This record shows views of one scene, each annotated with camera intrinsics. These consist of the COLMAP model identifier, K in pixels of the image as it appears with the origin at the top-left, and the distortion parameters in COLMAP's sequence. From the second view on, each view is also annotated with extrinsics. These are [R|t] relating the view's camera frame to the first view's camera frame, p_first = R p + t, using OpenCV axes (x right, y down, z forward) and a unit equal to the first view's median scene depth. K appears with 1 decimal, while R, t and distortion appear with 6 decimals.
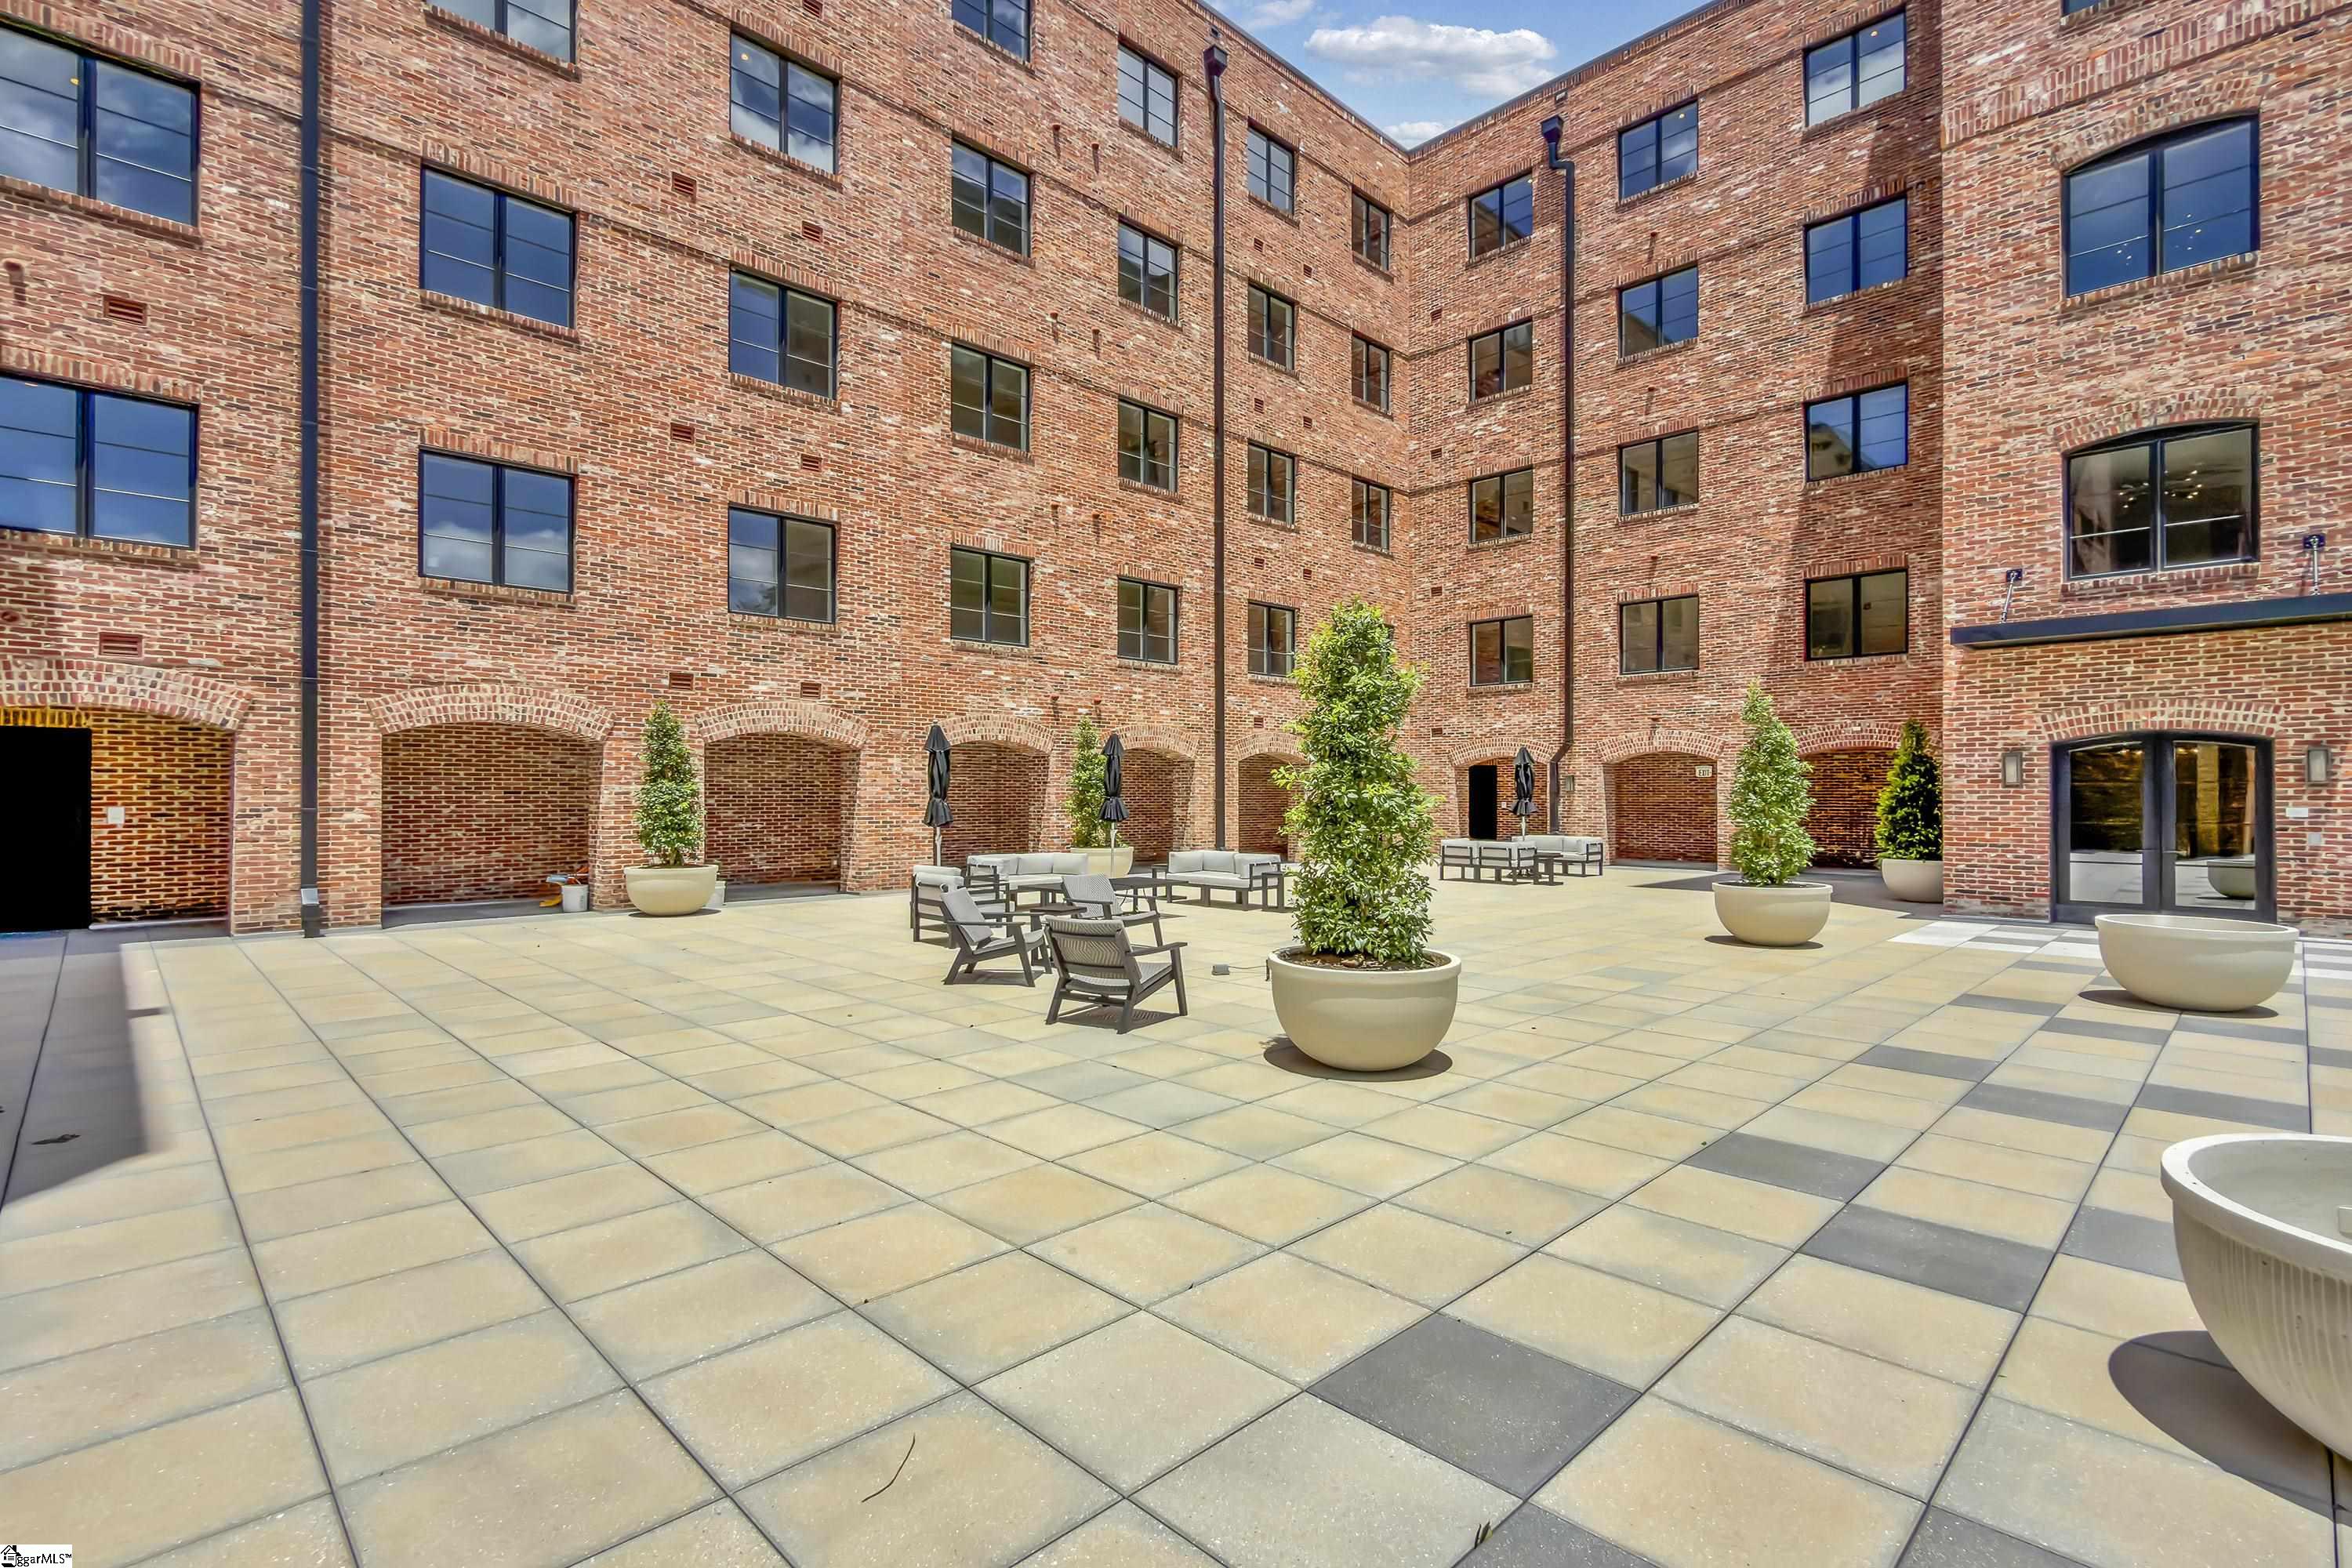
lens RADIAL K [[1083.2, 0, 1166.2], [0, 1083.2, 783.6], [0, 0, 1]] dist [-0.002737, -0.000064]
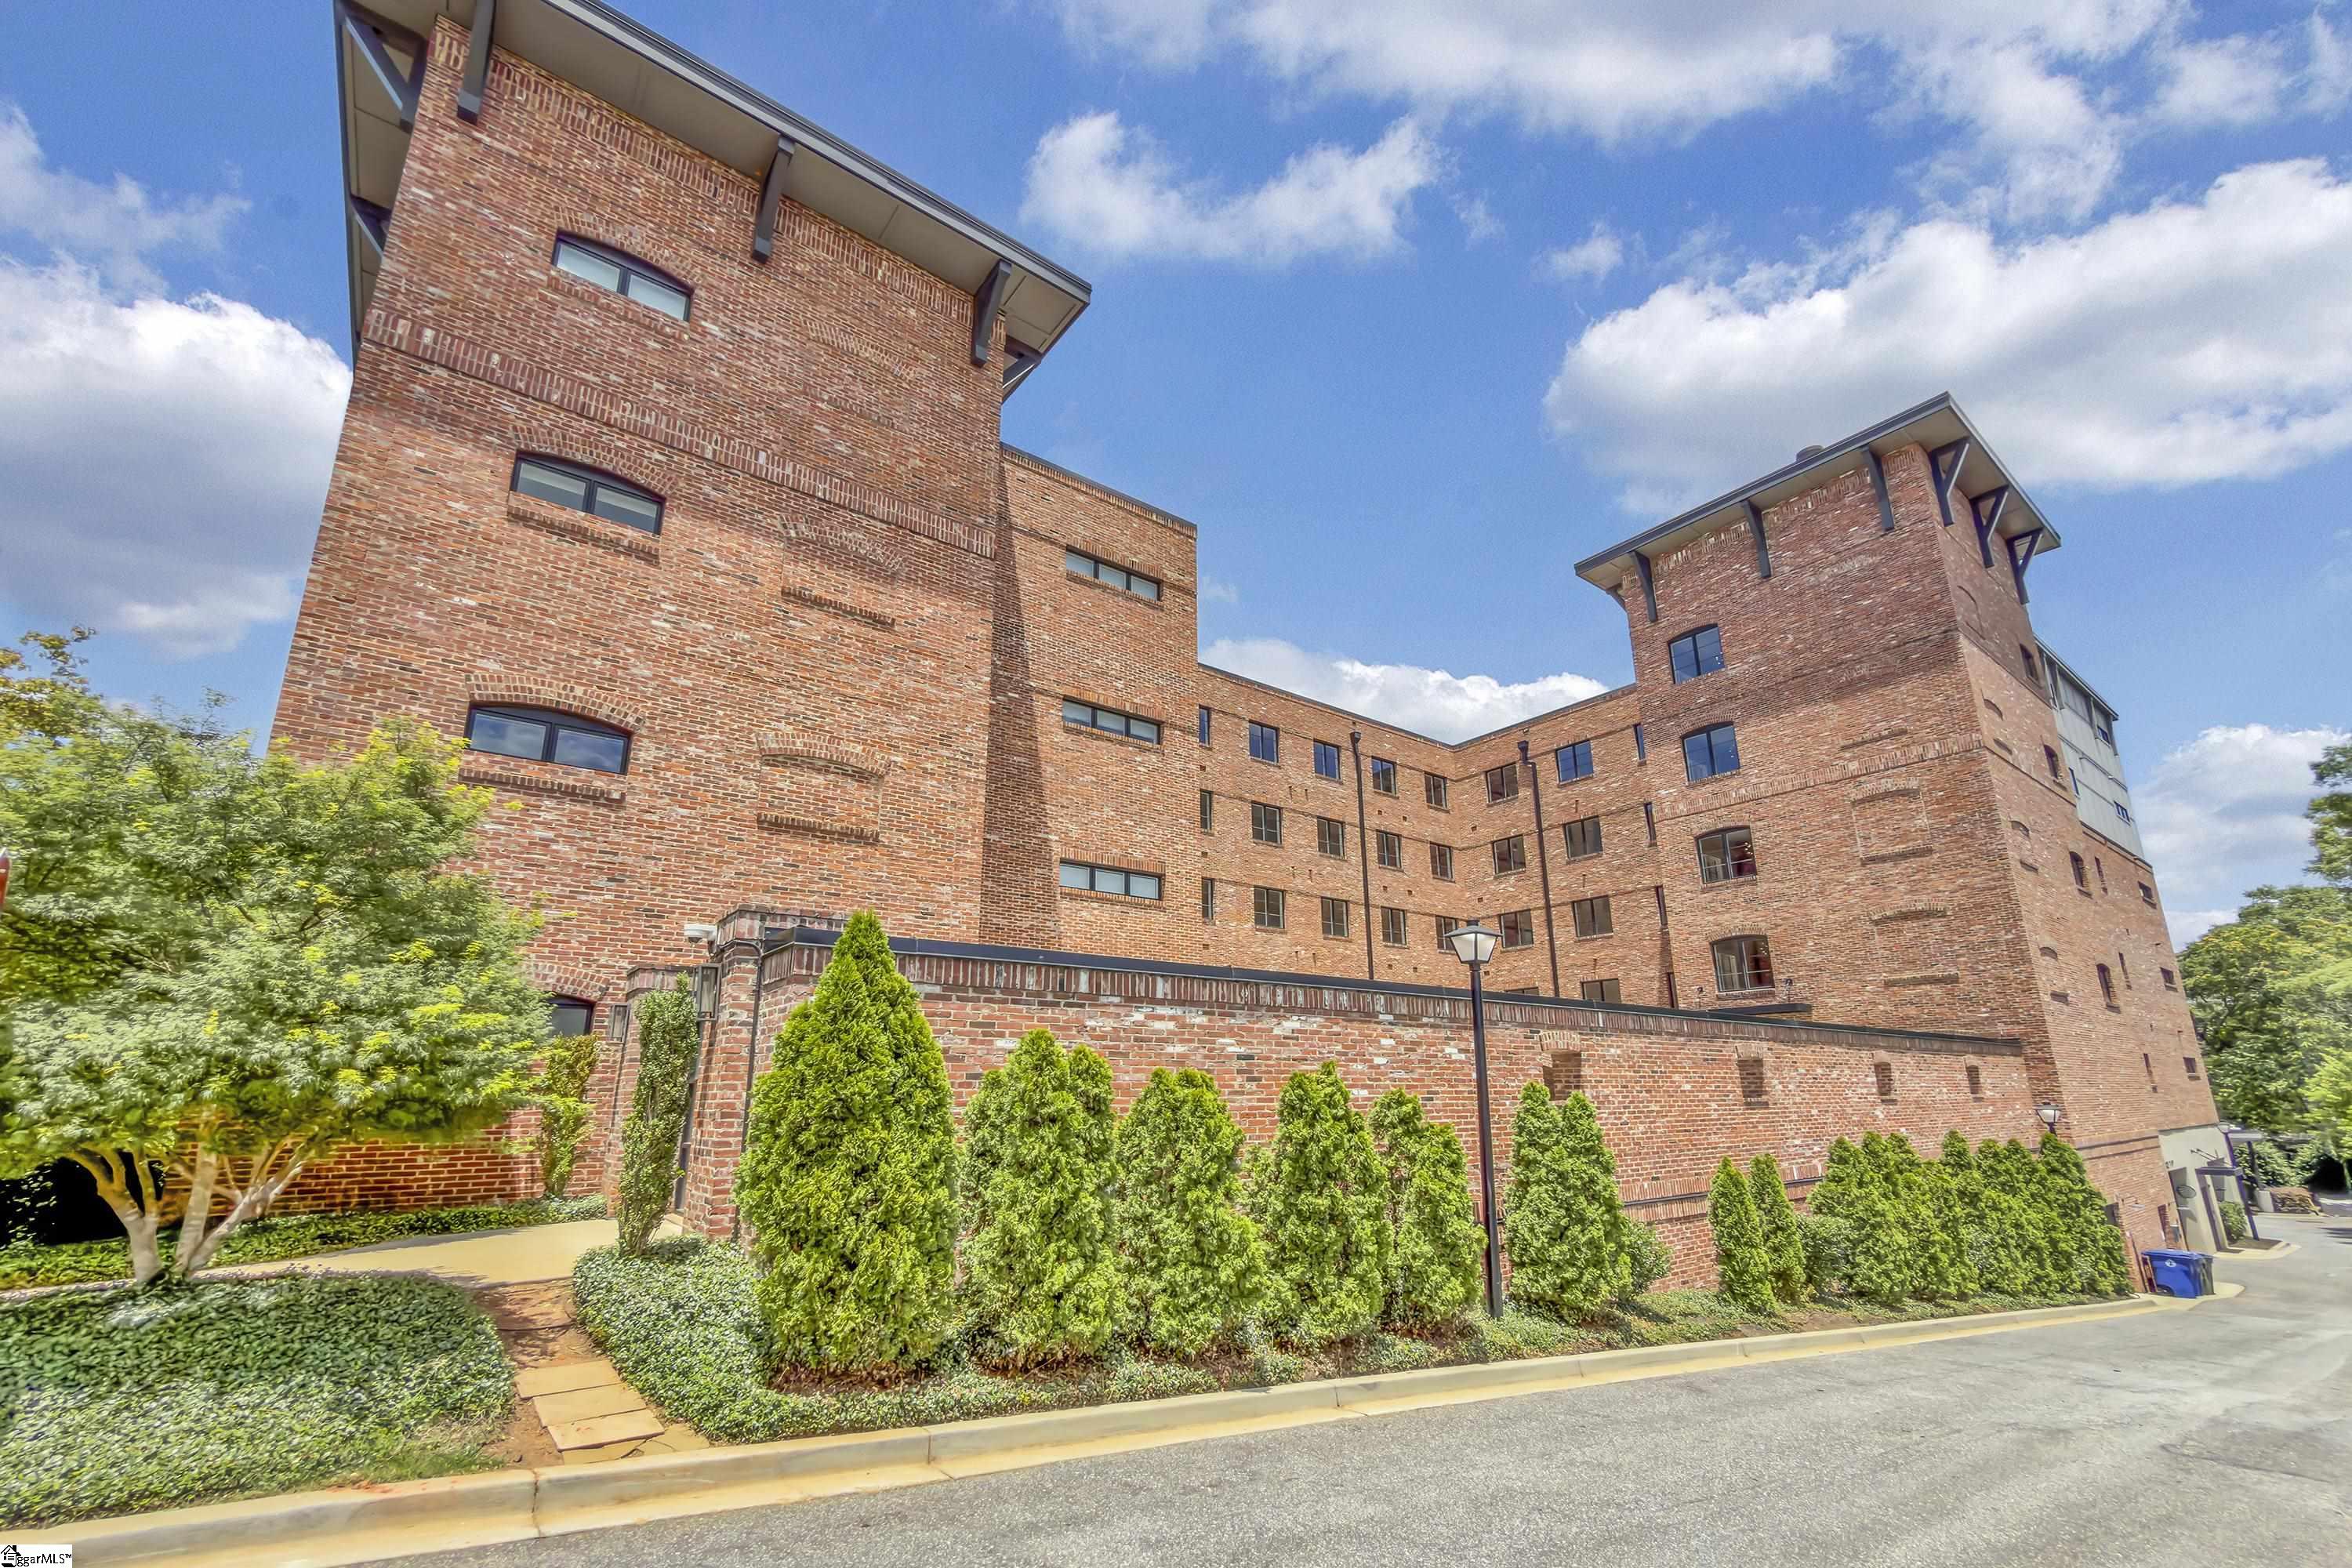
lens RADIAL K [[964.0, 0, 1187.4], [0, 964.0, 845.6], [0, 0, 1]] dist [0.001403, 0.000063]
pose [[0.994228, -0.038006, -0.100332, -0.096622], [0.012112, 0.968936, -0.247013, 0.013416], [0.106604, 0.244372, 0.963804, -0.784725]]
